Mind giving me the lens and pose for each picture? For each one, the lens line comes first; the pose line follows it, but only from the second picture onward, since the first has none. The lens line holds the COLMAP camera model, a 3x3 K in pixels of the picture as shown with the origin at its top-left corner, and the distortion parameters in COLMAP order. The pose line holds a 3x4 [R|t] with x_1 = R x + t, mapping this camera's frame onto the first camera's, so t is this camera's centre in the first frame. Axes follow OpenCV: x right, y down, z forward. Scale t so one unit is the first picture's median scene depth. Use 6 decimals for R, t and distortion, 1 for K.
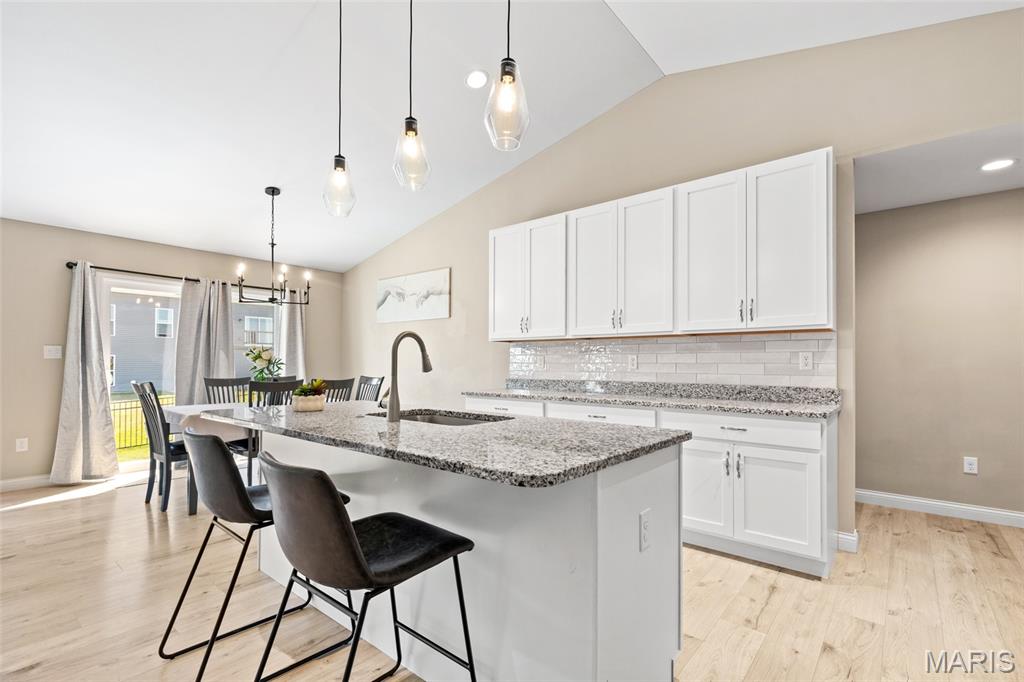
lens RADIAL K [[463.8, 0, 522.9], [0, 463.8, 360.5], [0, 0, 1]] dist [0.016382, 0.000115]
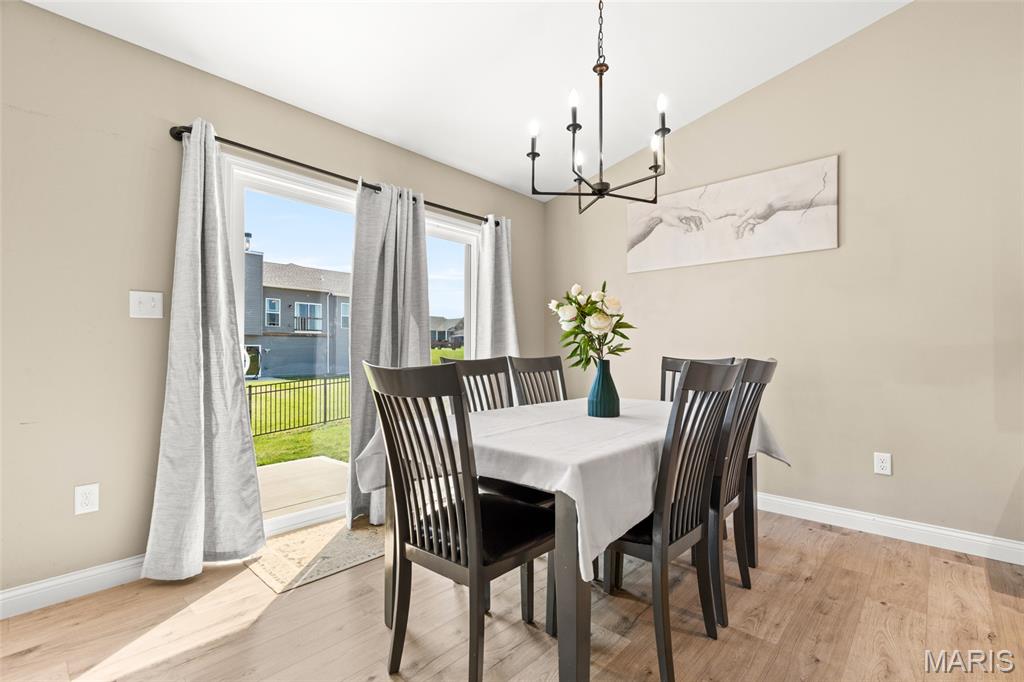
lens RADIAL K [[463.8, 0, 527.9], [0, 463.8, 348.4], [0, 0, 1]] dist [0.016382, 0.000115]
pose [[0.999446, -0.002838, -0.033147, -0.594003], [0.002662, 0.999982, -0.005343, 0.031027], [0.033161, 0.005251, 0.999436, 0.534026]]
